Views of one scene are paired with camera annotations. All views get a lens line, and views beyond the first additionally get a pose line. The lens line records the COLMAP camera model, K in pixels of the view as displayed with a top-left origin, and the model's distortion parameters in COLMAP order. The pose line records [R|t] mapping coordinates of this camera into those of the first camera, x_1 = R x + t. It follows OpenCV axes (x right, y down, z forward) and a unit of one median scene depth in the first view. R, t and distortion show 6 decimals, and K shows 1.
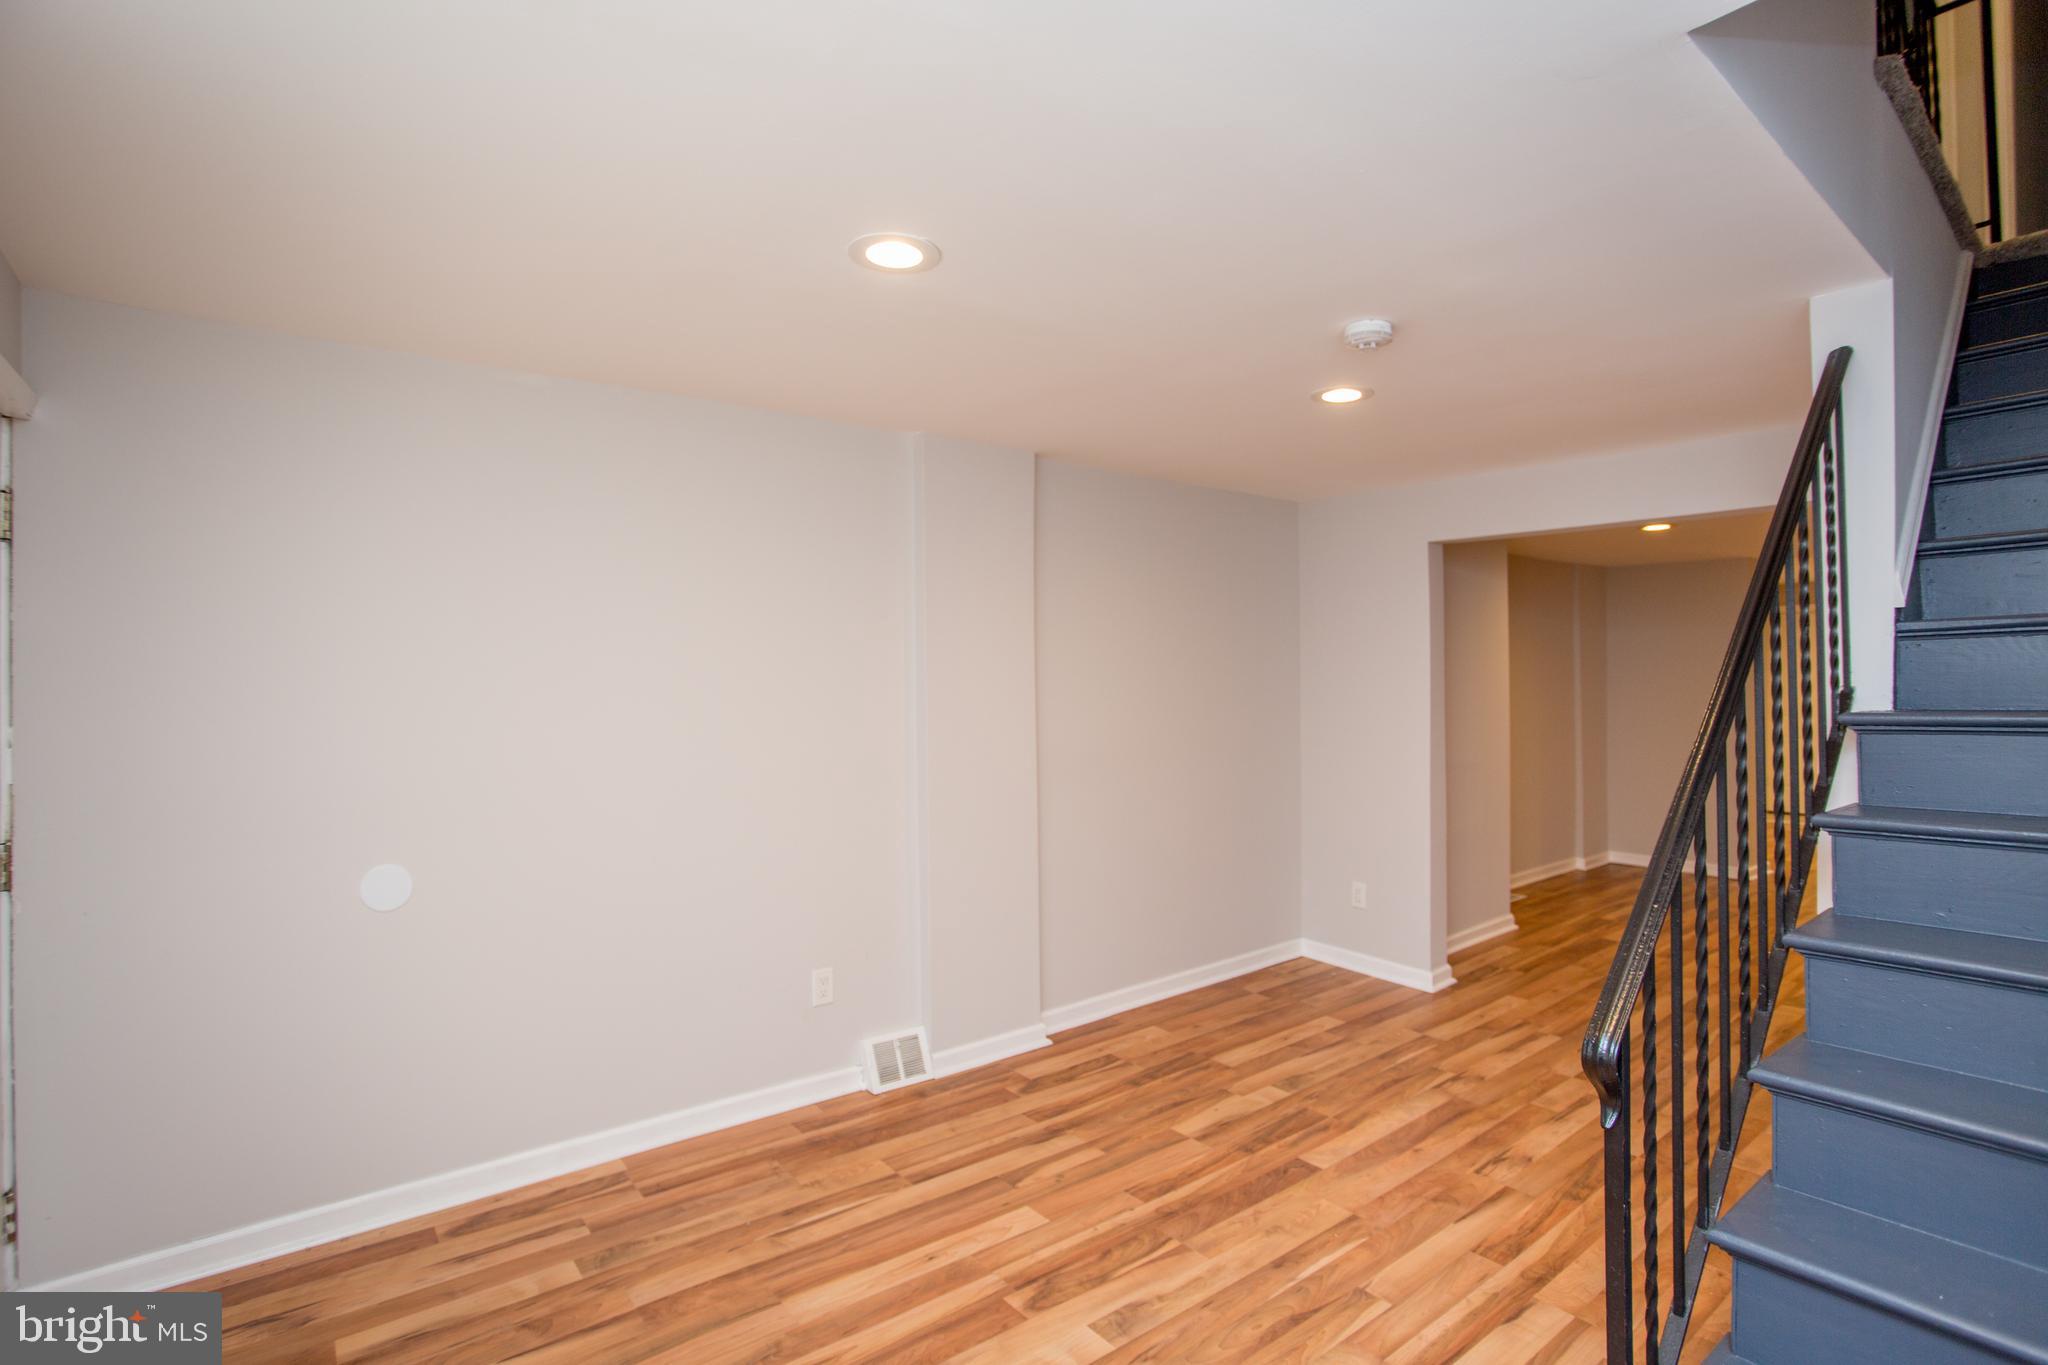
lens RADIAL K [[1013.5, 0, 1007.1], [0, 1013.5, 671.5], [0, 0, 1]] dist [-0.049106, 0.019341]
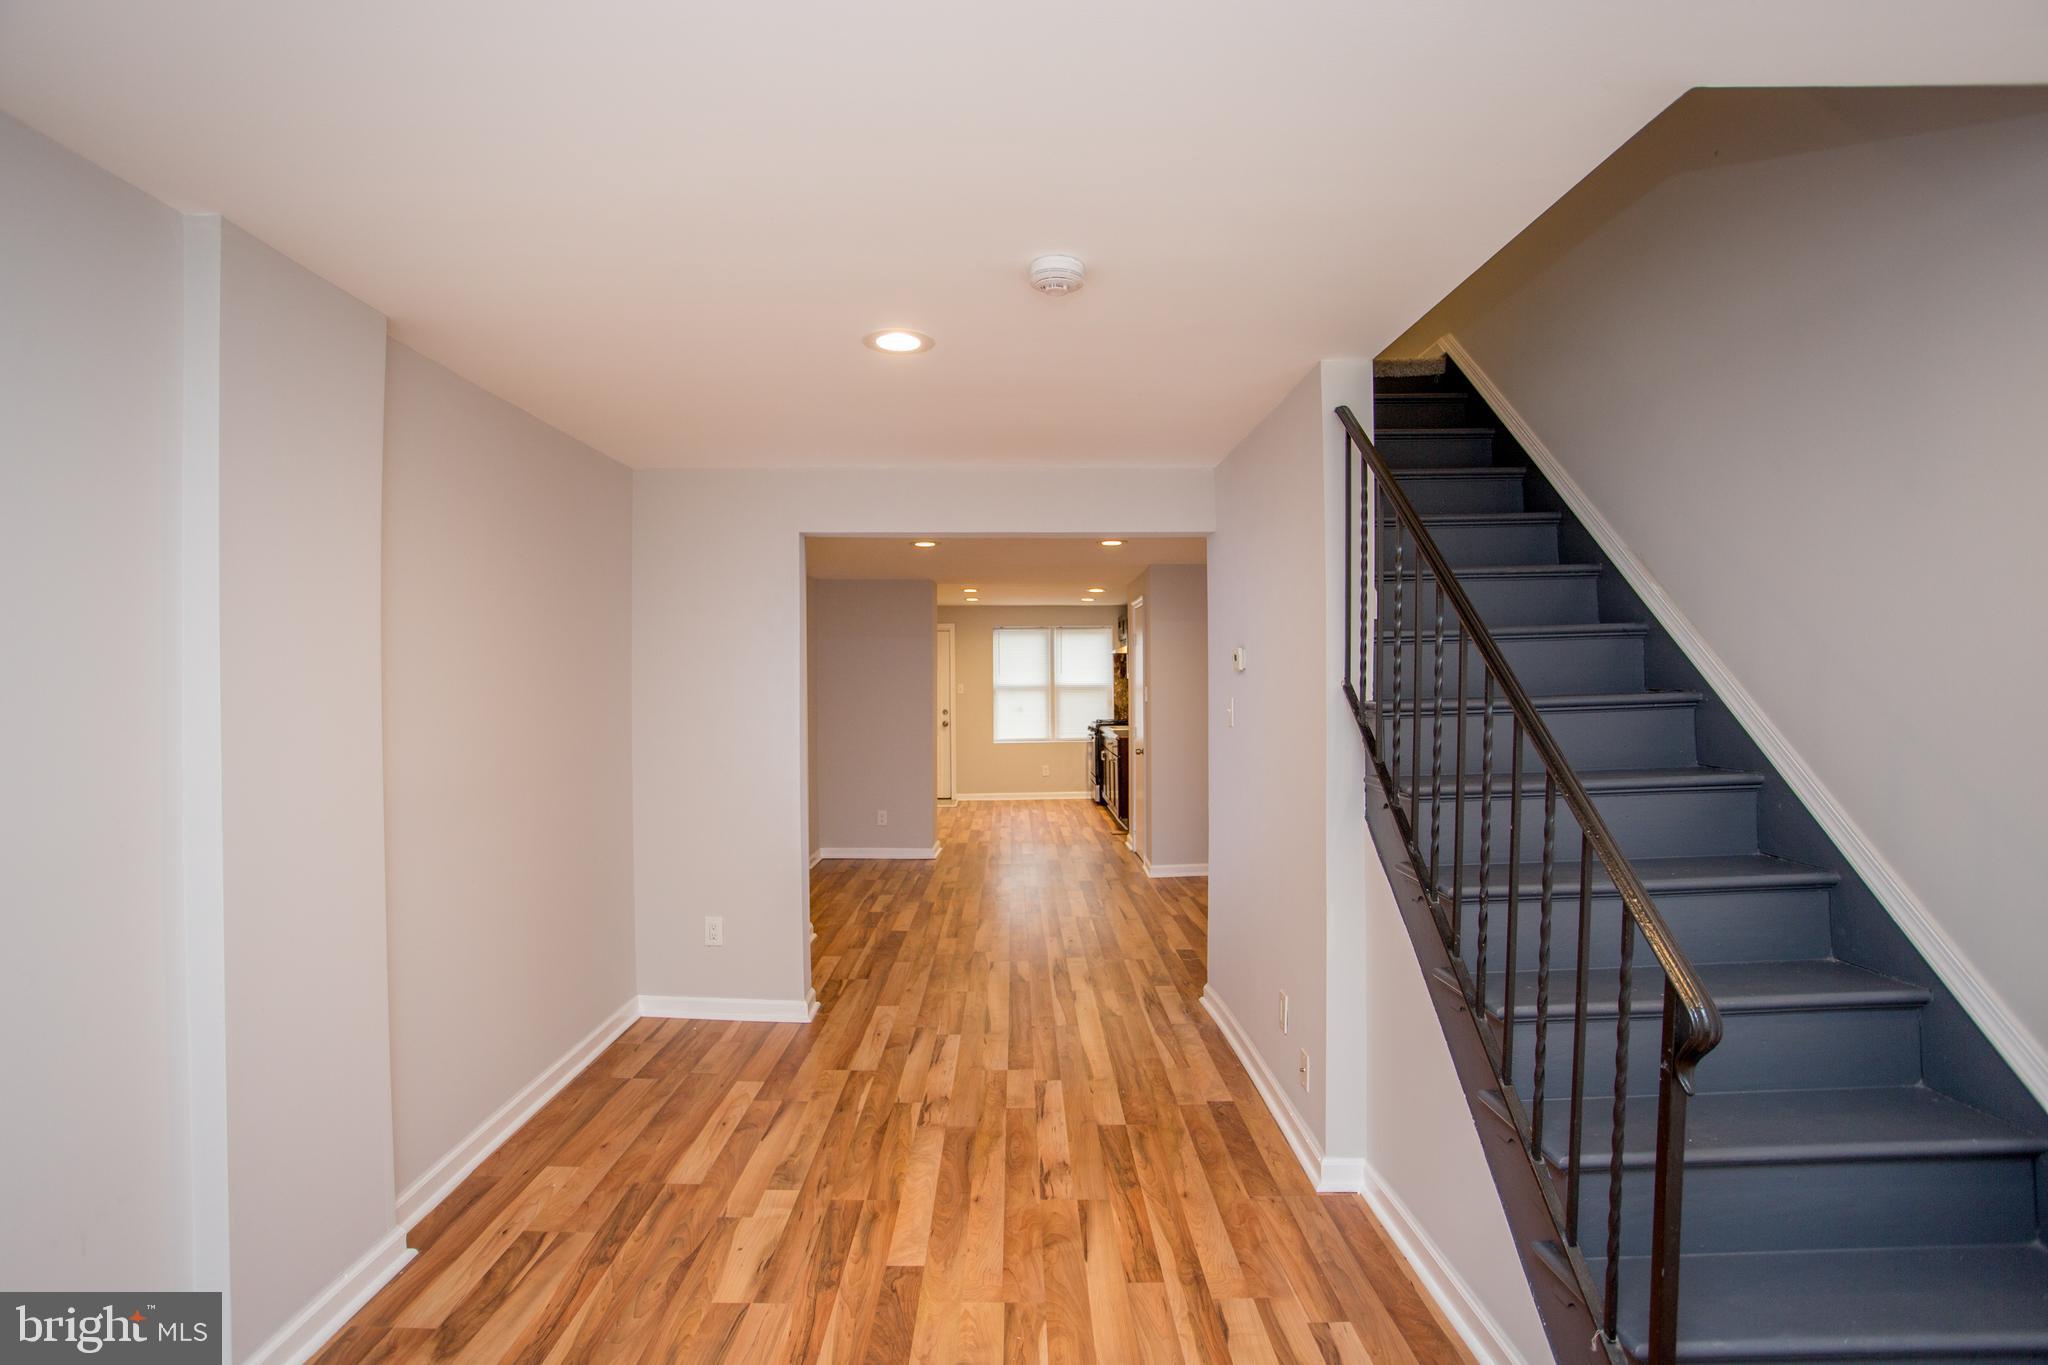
lens RADIAL K [[1013.5, 0, 1039.2], [0, 1013.5, 685.9], [0, 0, 1]] dist [-0.049106, 0.019341]
pose [[0.598686, 0.002099, 0.800981, -0.280689], [-0.008159, 0.999961, 0.003477, 0.008601], [-0.800942, -0.008617, 0.598680, 0.404447]]
